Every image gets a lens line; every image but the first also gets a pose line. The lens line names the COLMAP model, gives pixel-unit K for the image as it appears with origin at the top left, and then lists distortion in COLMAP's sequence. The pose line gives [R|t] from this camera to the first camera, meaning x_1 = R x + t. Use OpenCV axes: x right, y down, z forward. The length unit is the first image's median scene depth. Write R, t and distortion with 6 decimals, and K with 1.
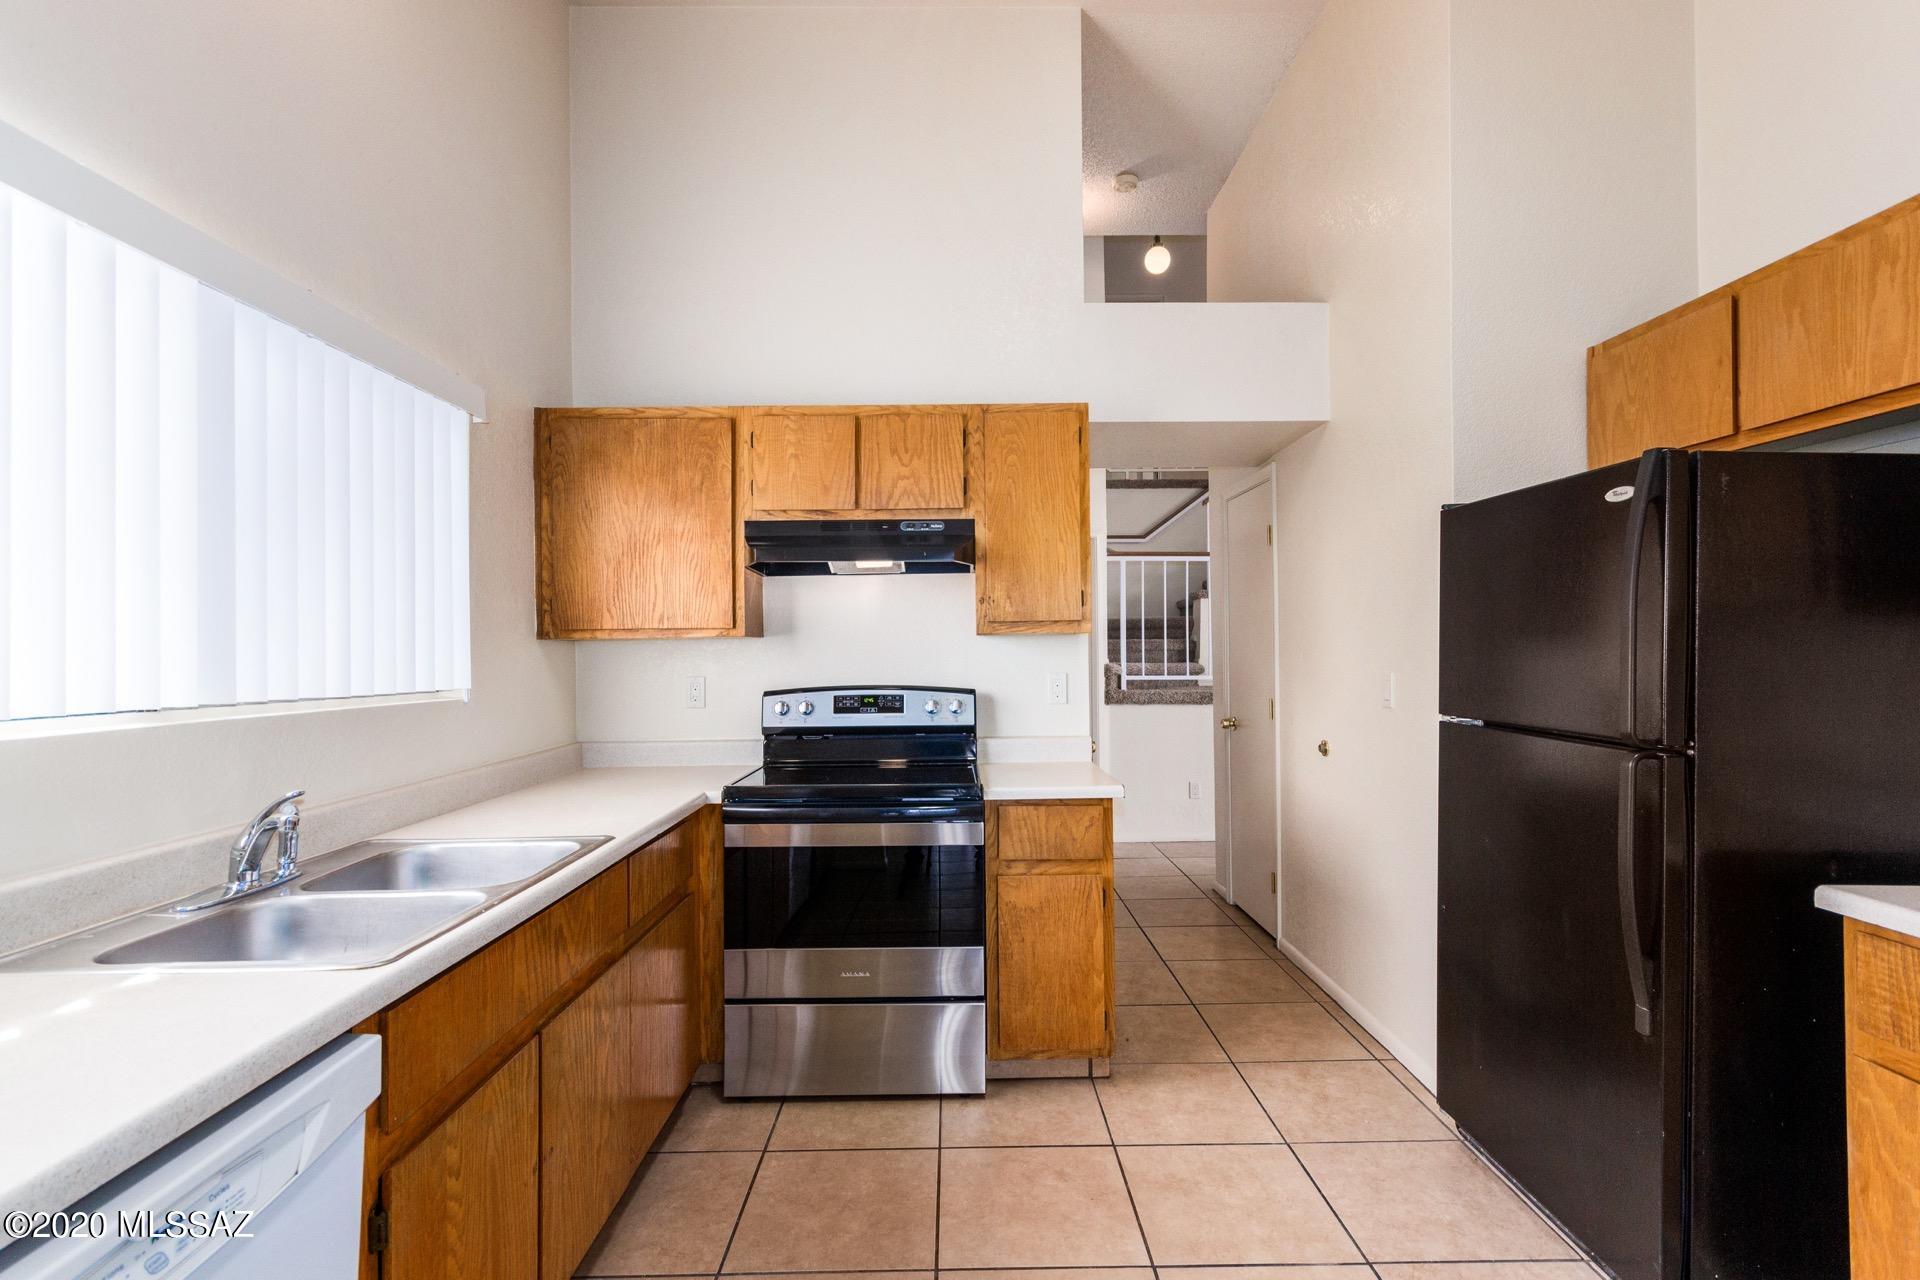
lens RADIAL K [[889.2, 0, 965.6], [0, 889.2, 644.0], [0, 0, 1]] dist [-0.000522, -0.000330]
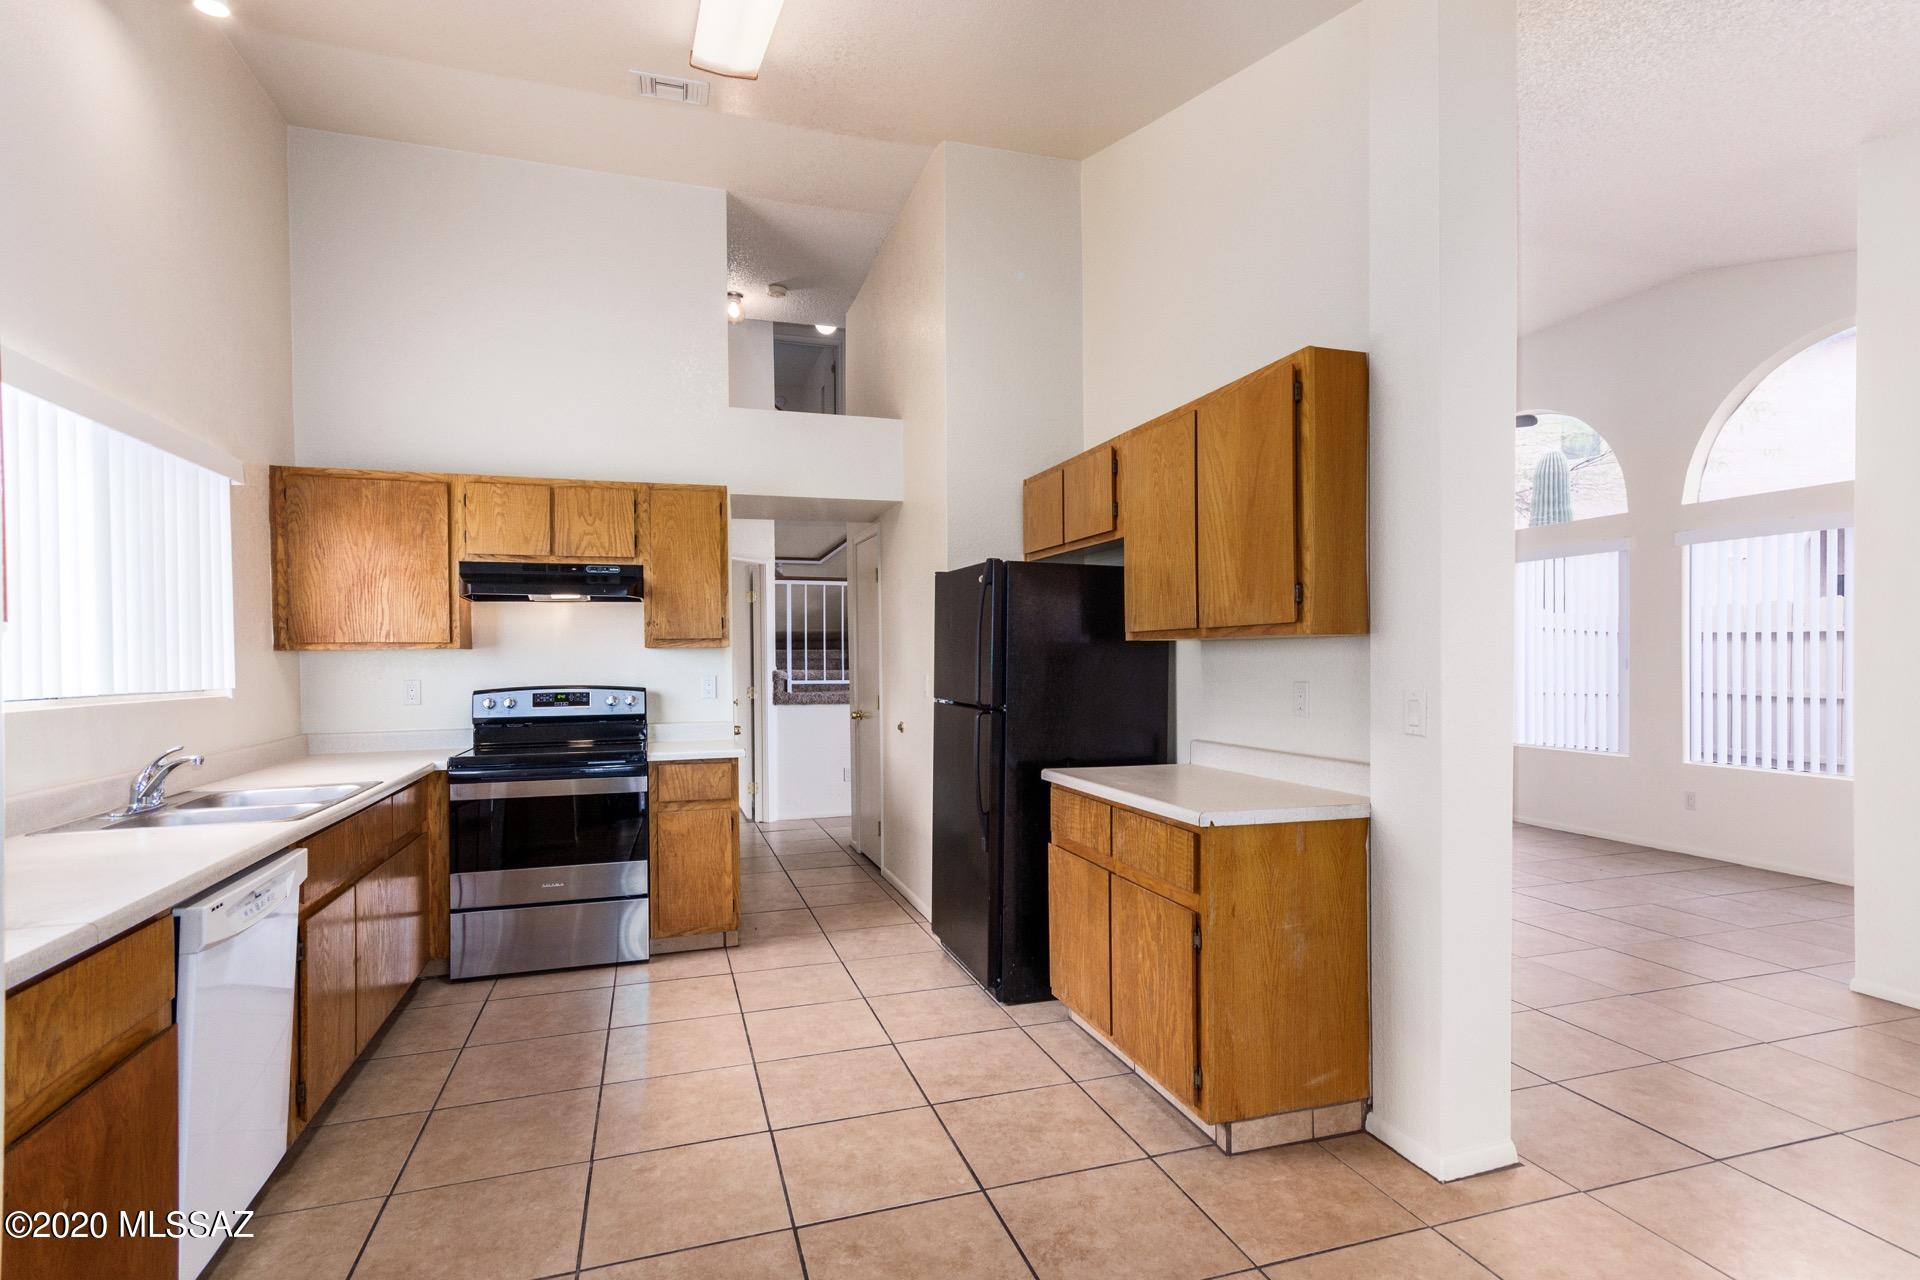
lens RADIAL K [[925.3, 0, 953.5], [0, 925.3, 666.4], [0, 0, 1]] dist [0.013587, 0.000407]
pose [[0.955655, -0.002345, 0.294479, 0.047038], [-0.001952, 0.999896, 0.014297, -0.003516], [-0.294482, -0.014238, 0.955551, -0.540015]]
